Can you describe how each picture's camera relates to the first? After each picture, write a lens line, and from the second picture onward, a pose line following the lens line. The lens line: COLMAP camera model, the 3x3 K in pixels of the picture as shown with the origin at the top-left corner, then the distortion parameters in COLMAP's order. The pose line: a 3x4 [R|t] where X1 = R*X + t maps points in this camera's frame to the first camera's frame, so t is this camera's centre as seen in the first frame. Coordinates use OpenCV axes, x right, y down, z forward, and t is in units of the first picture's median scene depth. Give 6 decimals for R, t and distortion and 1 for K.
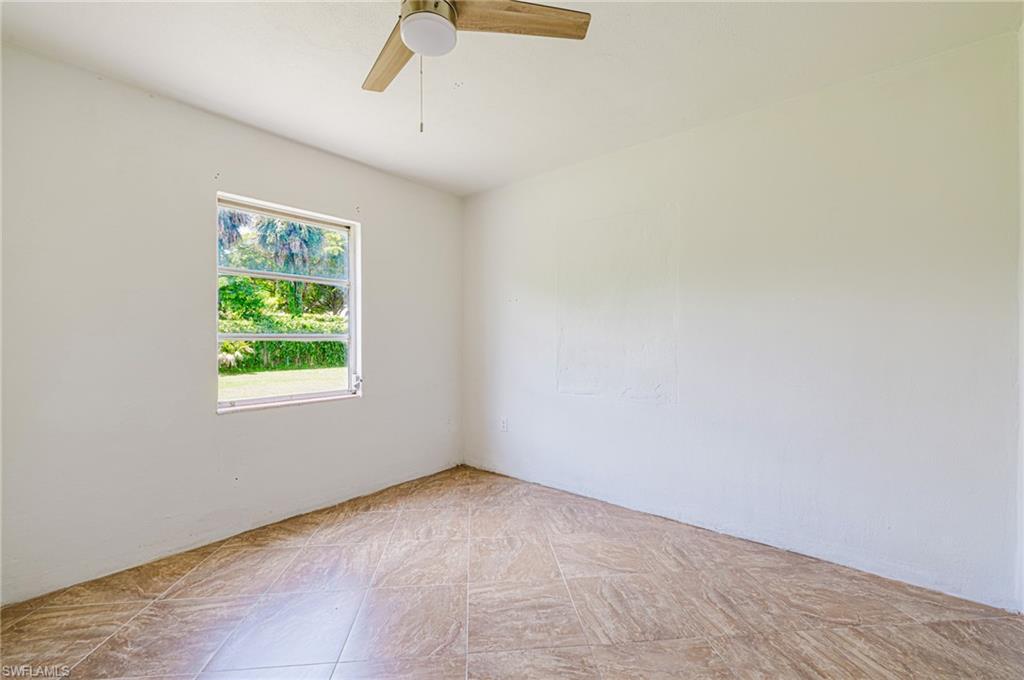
lens RADIAL K [[437.4, 0, 512.0], [0, 437.4, 341.2], [0, 0, 1]] dist [-0.002280, 0.000451]
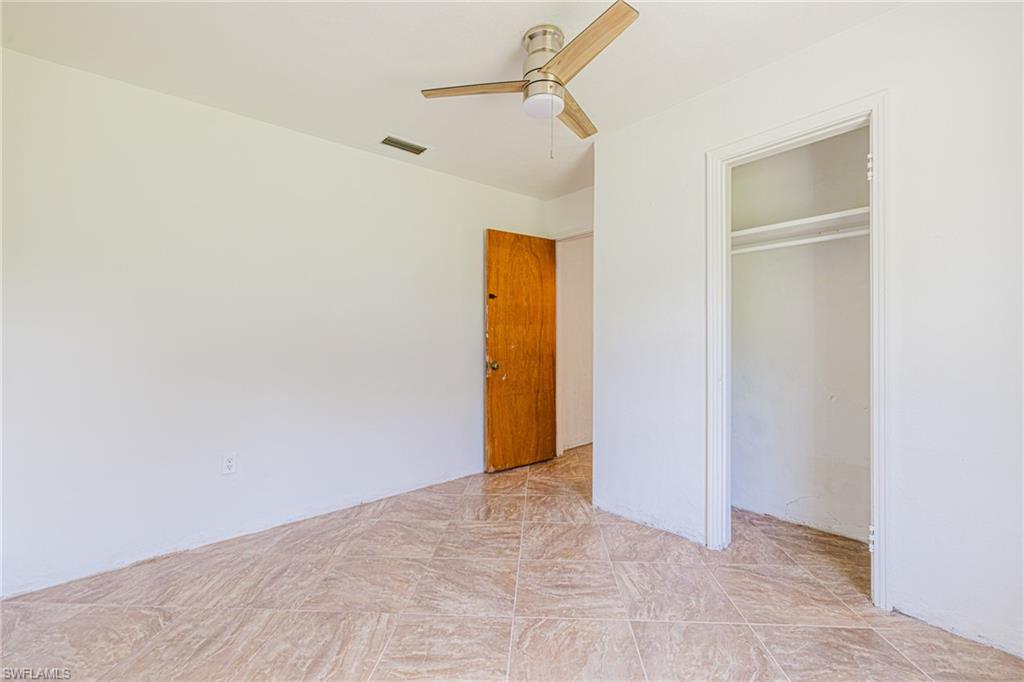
lens RADIAL K [[437.4, 0, 512.0], [0, 437.4, 339.9], [0, 0, 1]] dist [-0.002280, 0.000451]
pose [[-0.987664, 0.014139, 0.155946, -0.262170], [0.014147, 0.999899, -0.001063, 0.014337], [-0.155946, 0.001156, -0.987765, 1.945266]]
